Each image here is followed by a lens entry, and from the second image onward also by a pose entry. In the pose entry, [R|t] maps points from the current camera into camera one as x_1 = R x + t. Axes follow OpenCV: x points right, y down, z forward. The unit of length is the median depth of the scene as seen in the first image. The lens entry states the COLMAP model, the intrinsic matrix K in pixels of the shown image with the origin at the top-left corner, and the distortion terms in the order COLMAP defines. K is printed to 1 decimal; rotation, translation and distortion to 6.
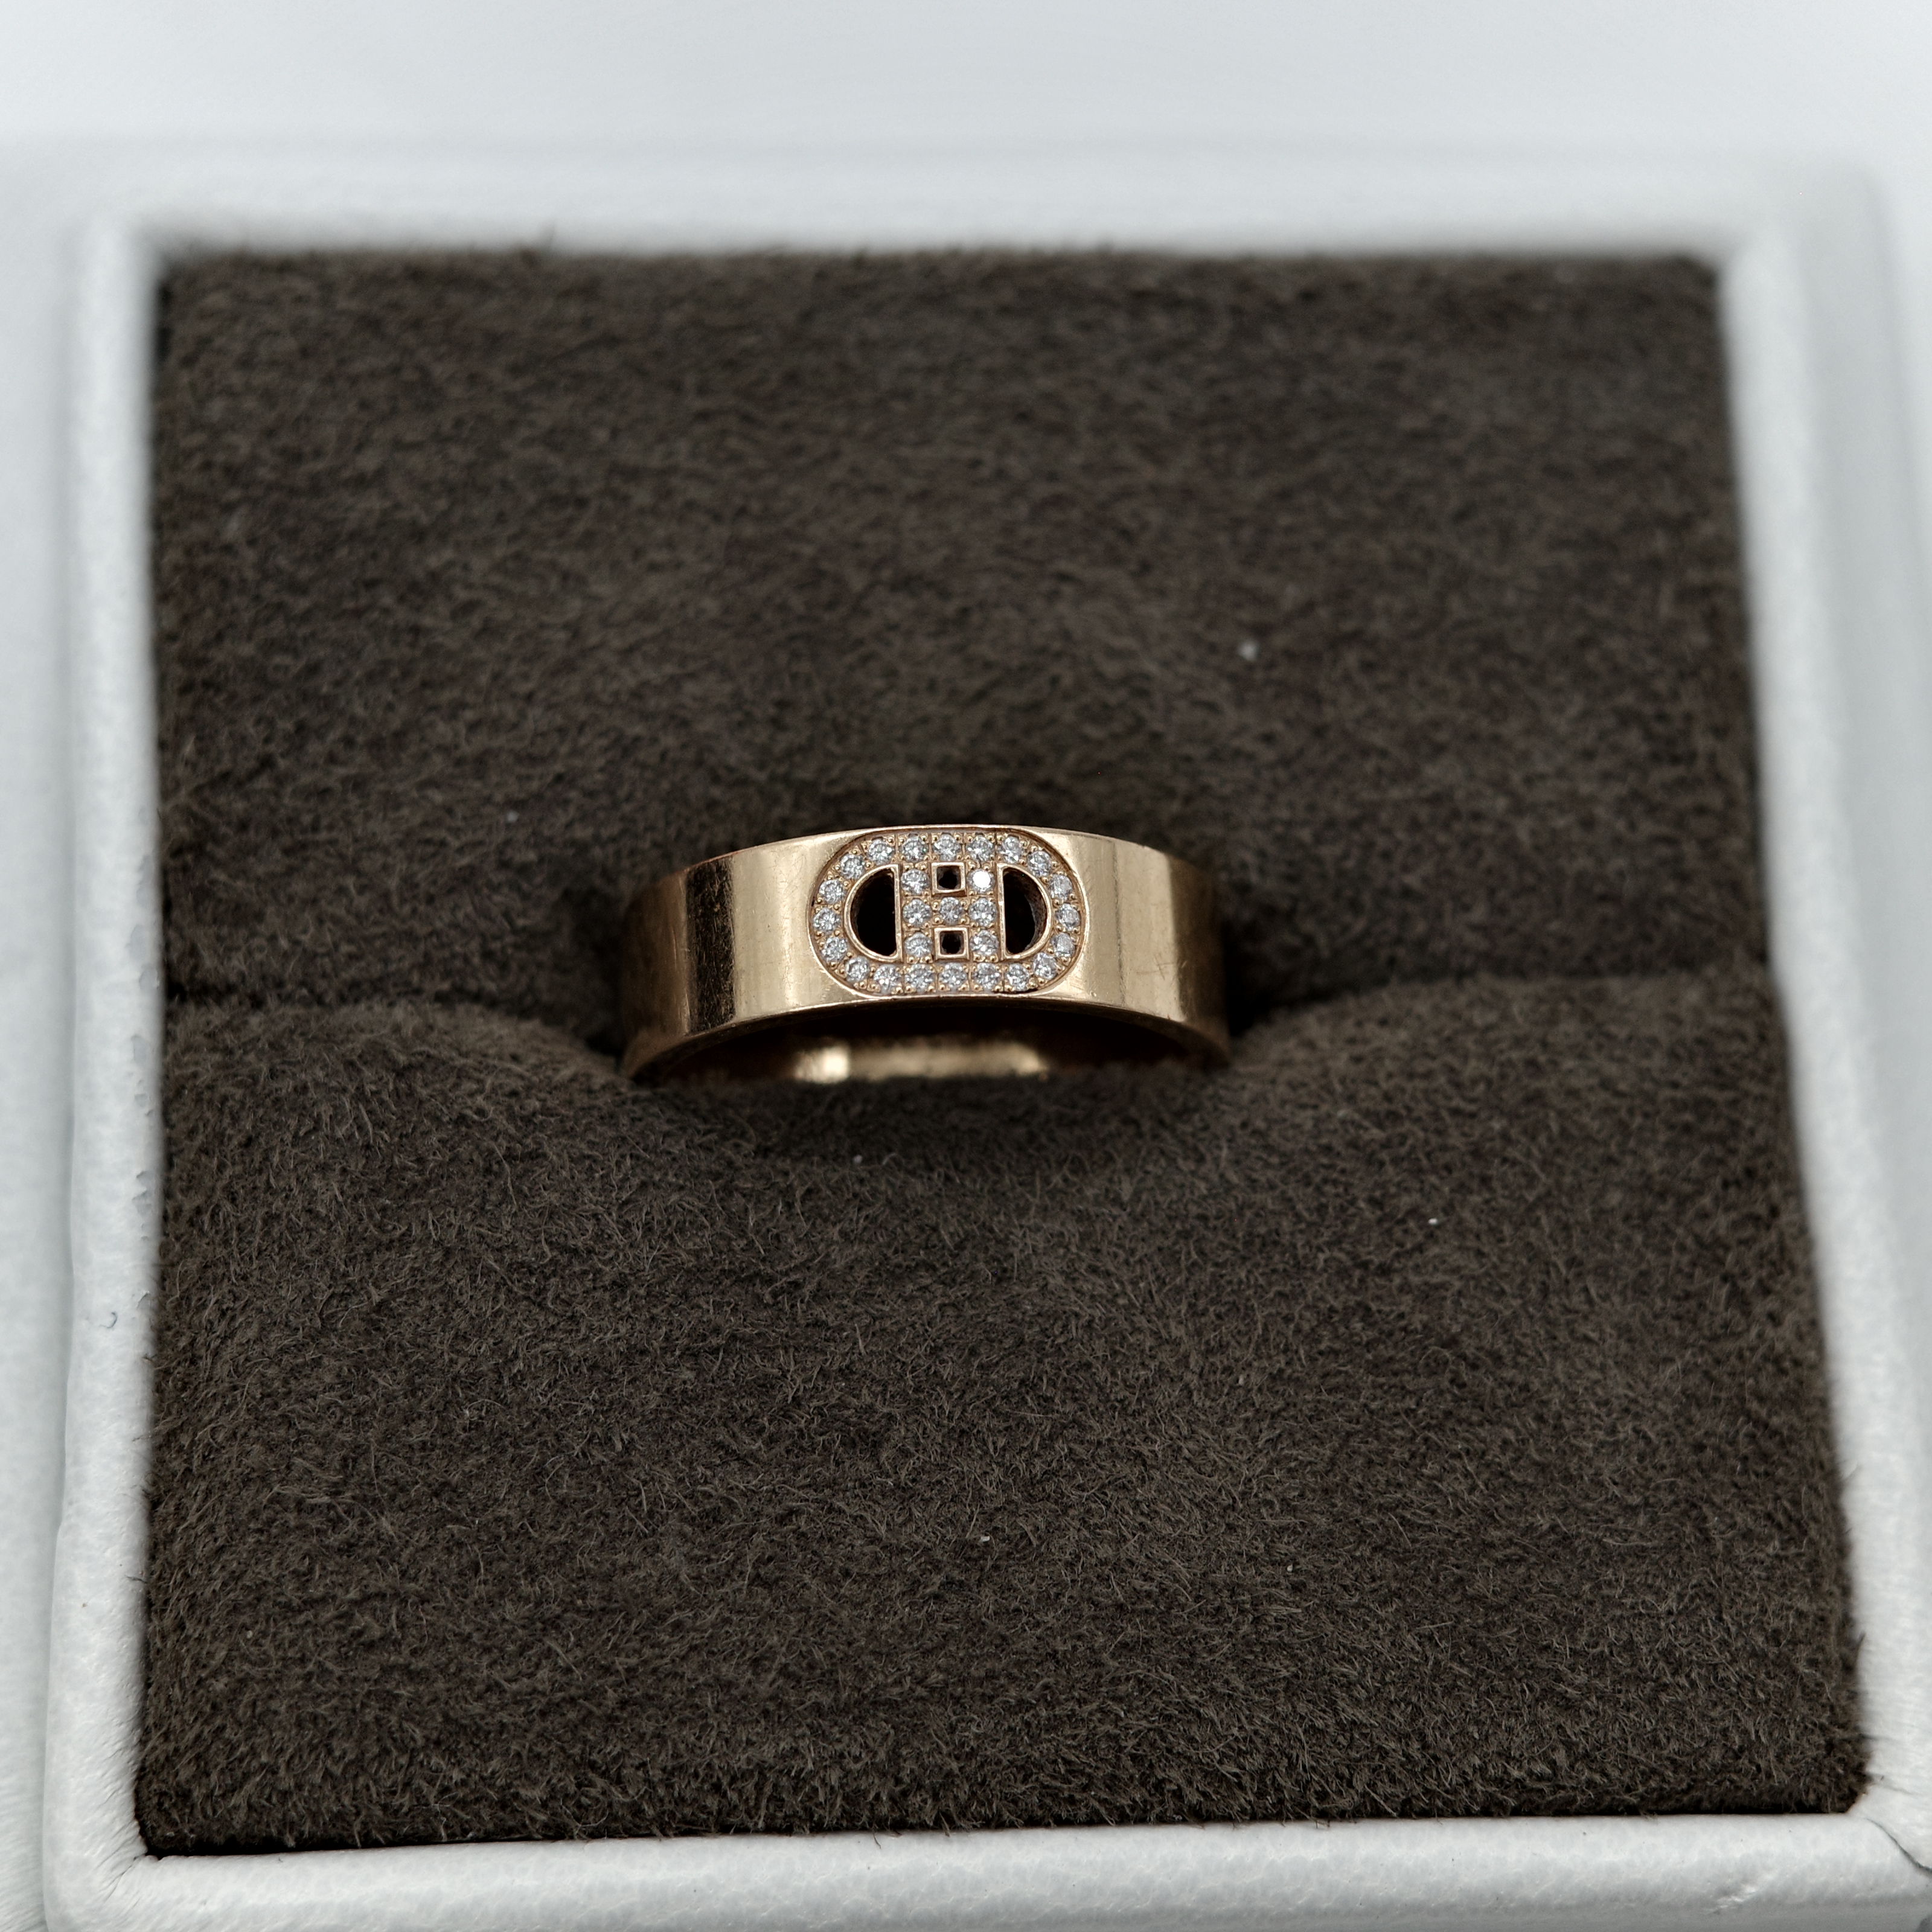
lens RADIAL K [[5048.3, 0, 966.5], [0, 5048.3, 959.8], [0, 0, 1]] dist [0.062132, 0.000000]
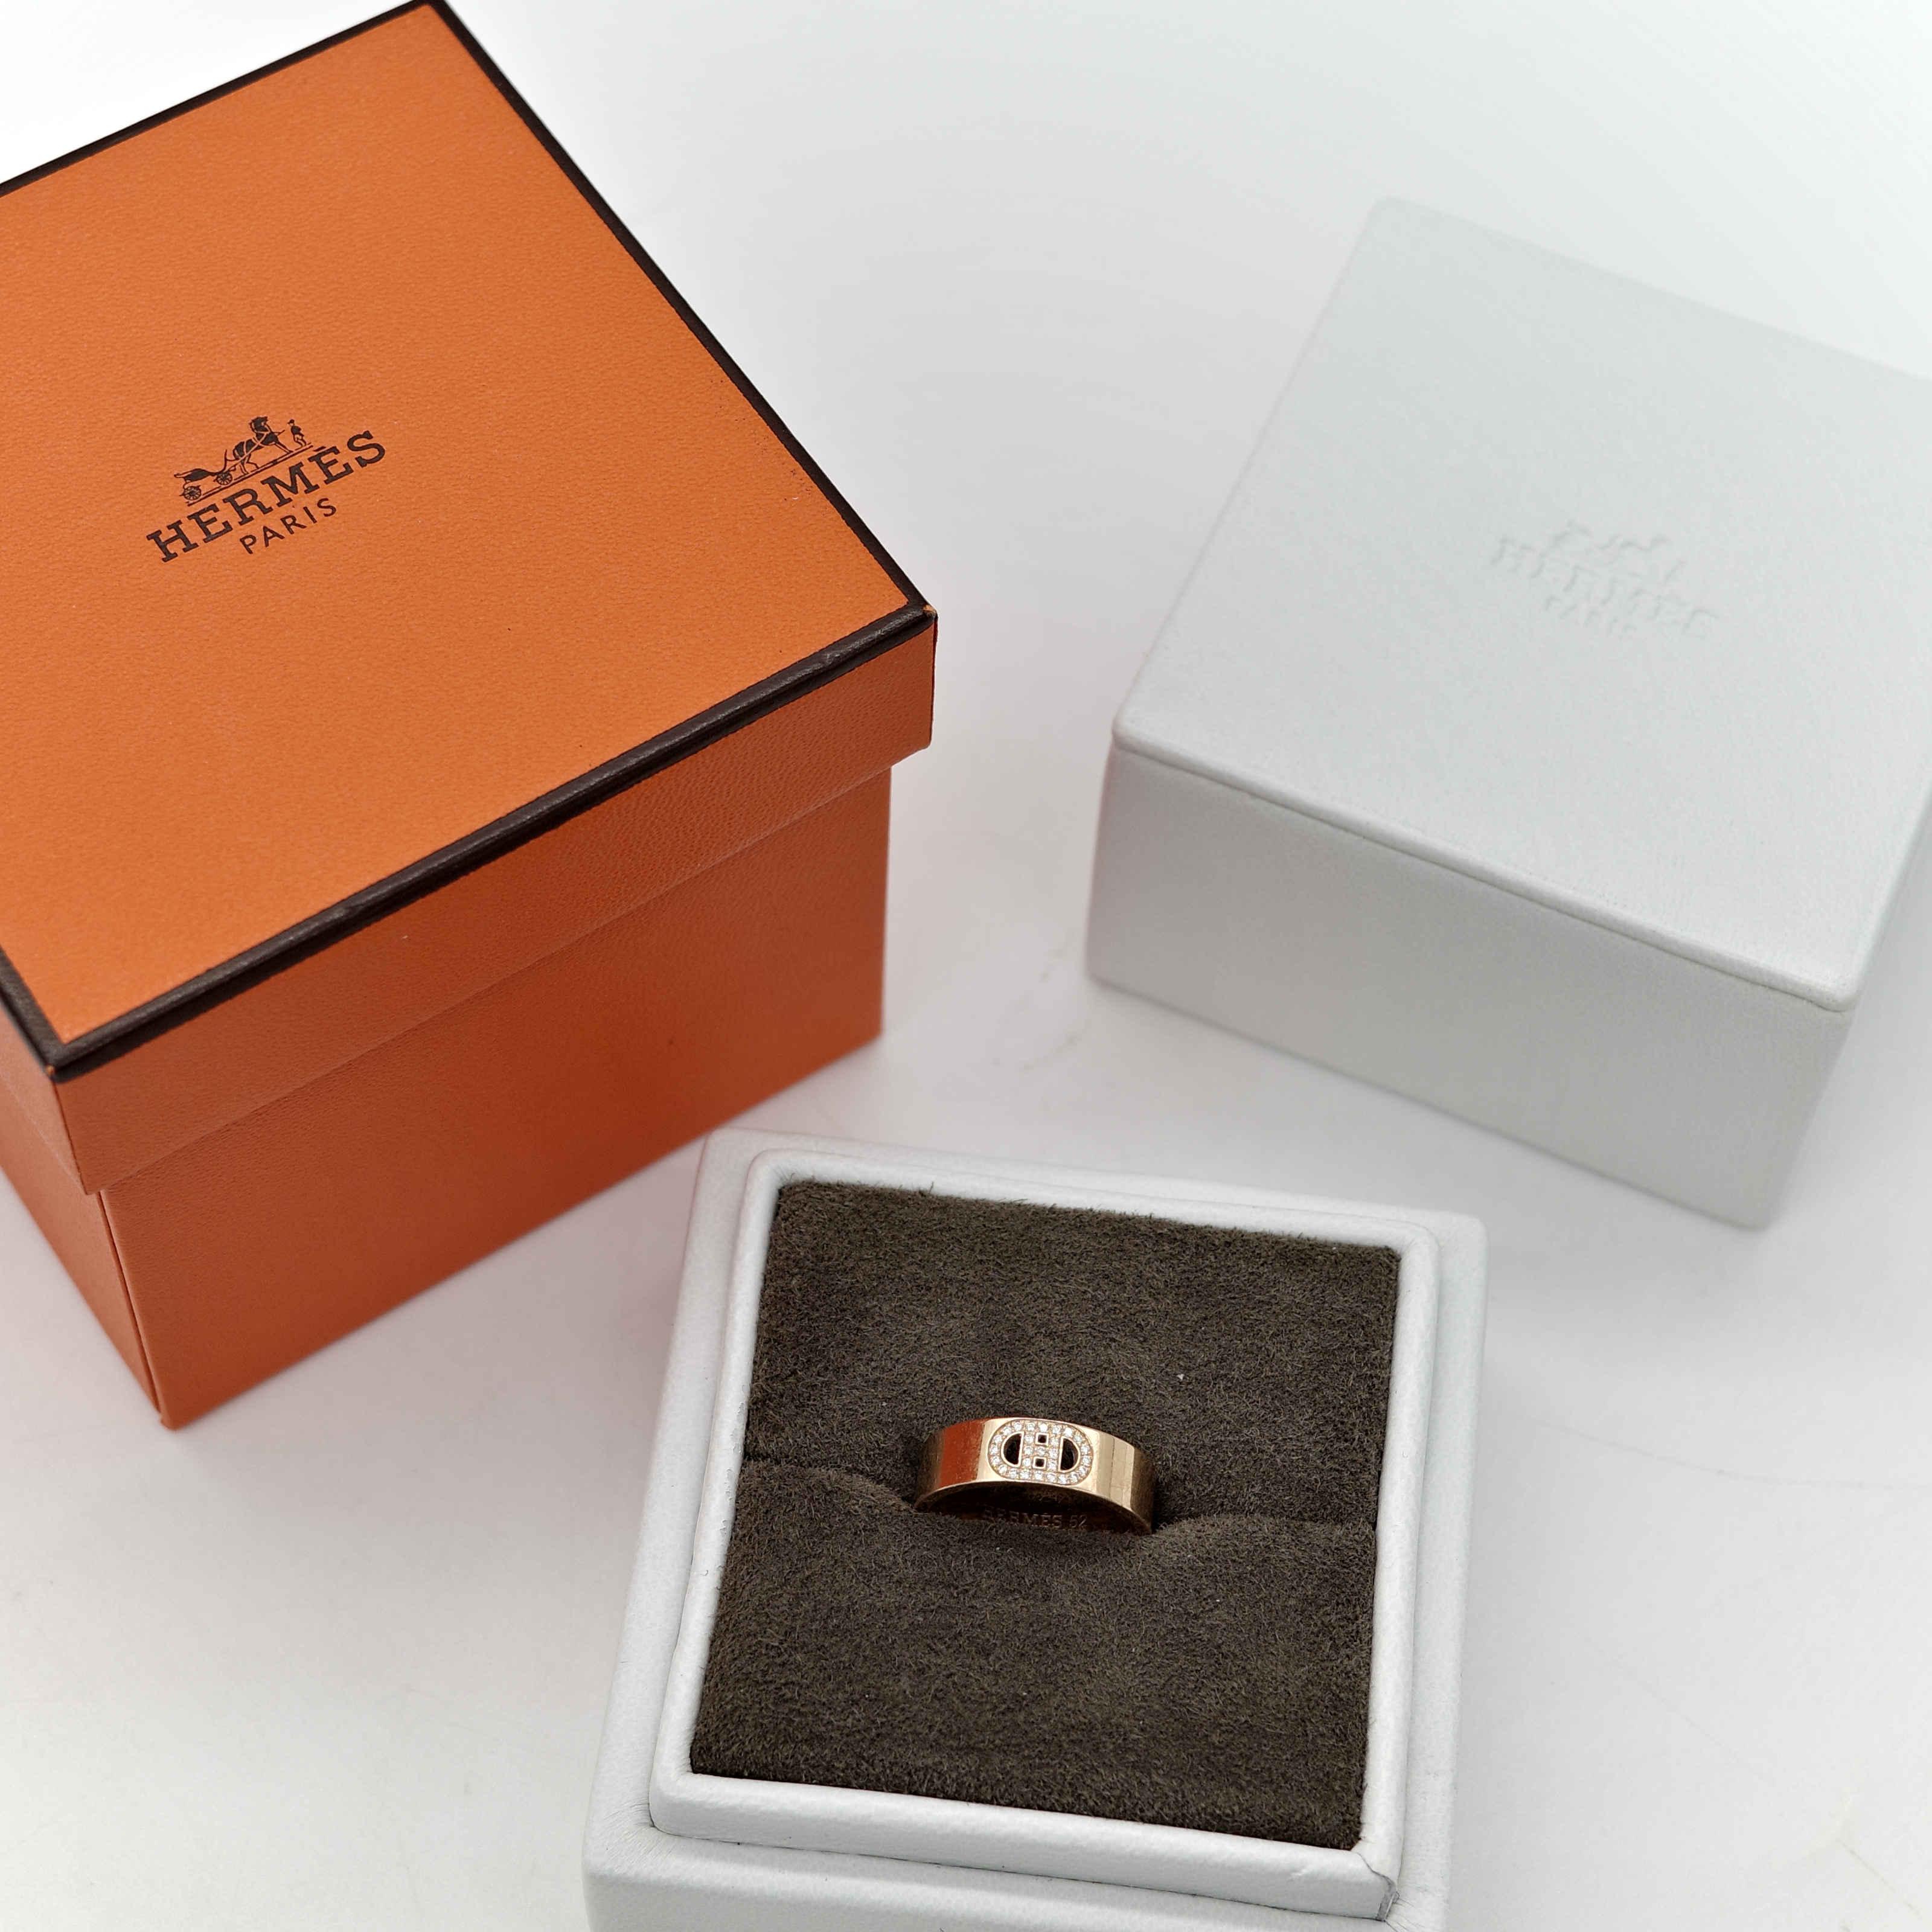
lens RADIAL K [[5048.3, 0, 964.8], [0, 5048.3, 965.6], [0, 0, 1]] dist [0.062132, 0.000000]
pose [[0.986022, 0.103967, -0.130195, 0.266627], [-0.129197, 0.970522, -0.203460, 0.277709], [0.105204, 0.217437, 0.970388, -1.567538]]
